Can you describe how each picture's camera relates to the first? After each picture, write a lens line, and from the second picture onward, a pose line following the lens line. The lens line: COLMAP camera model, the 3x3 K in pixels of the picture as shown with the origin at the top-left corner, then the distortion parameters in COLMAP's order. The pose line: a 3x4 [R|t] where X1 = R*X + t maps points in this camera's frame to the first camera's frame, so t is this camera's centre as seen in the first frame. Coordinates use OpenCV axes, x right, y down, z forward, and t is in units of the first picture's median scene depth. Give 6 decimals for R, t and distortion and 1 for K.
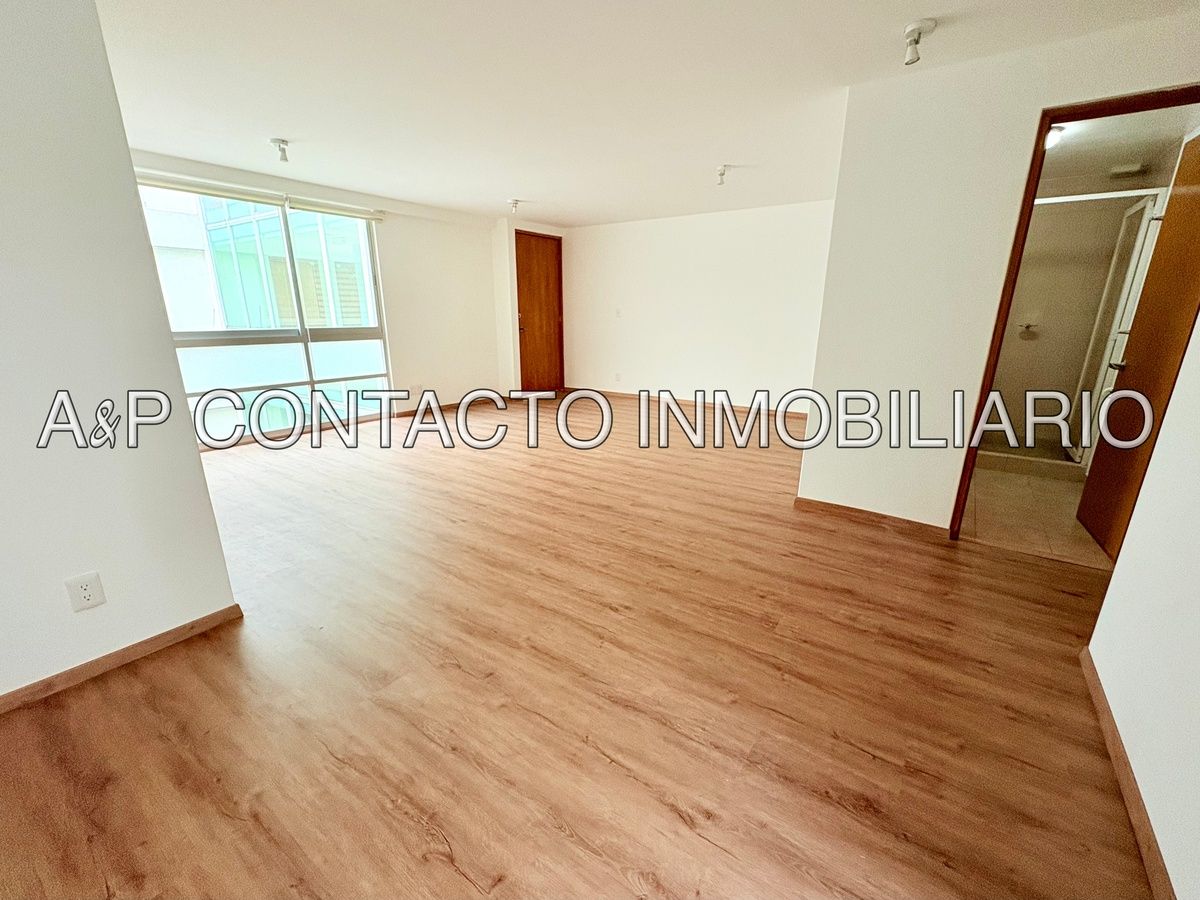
lens RADIAL K [[477.2, 0, 600.8], [0, 477.2, 448.2], [0, 0, 1]] dist [-0.000330, 0.000044]
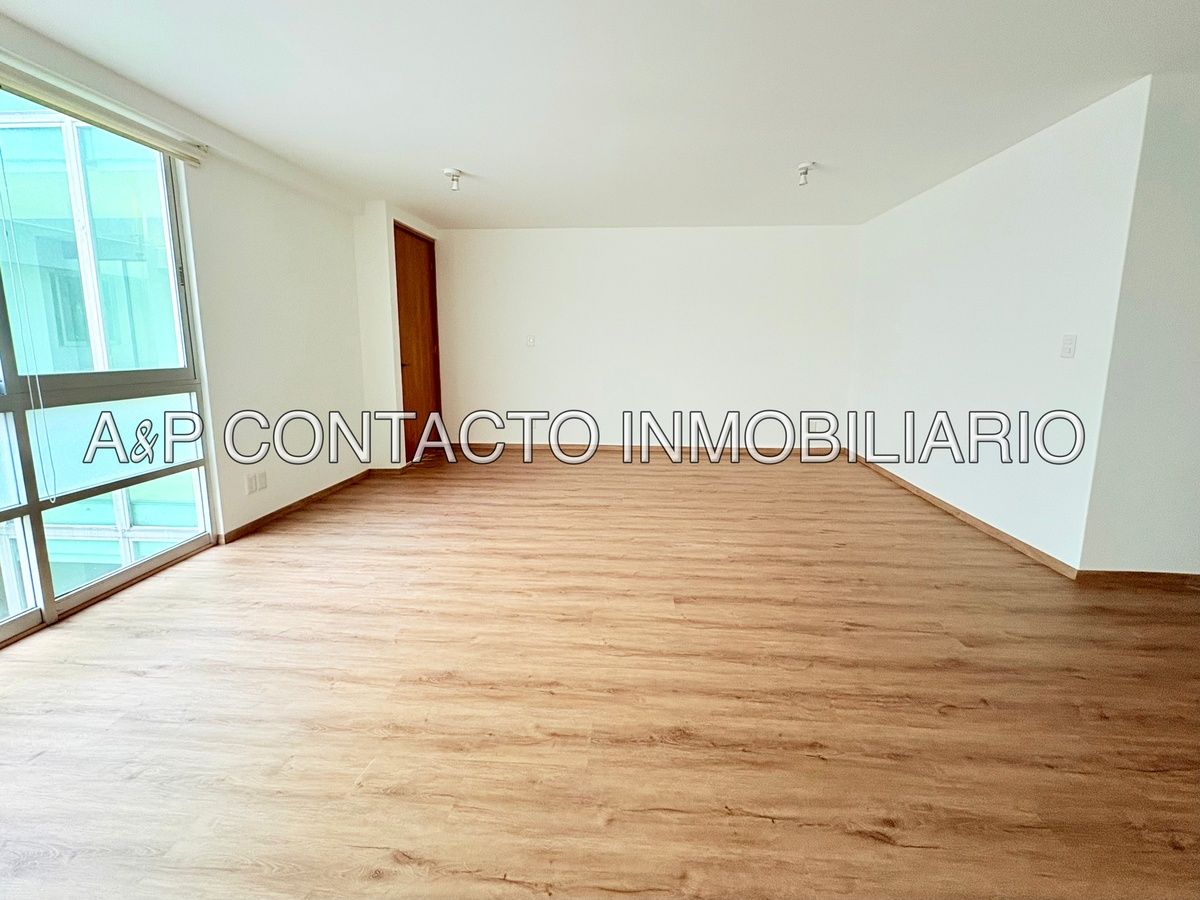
lens RADIAL K [[500.4, 0, 577.5], [0, 500.4, 405.7], [0, 0, 1]] dist [-0.000380, 0.000610]
pose [[0.867496, -0.061925, 0.493575, -0.524430], [0.138348, 0.983110, -0.119814, -0.135692], [-0.477819, 0.172223, 0.861411, 0.519091]]
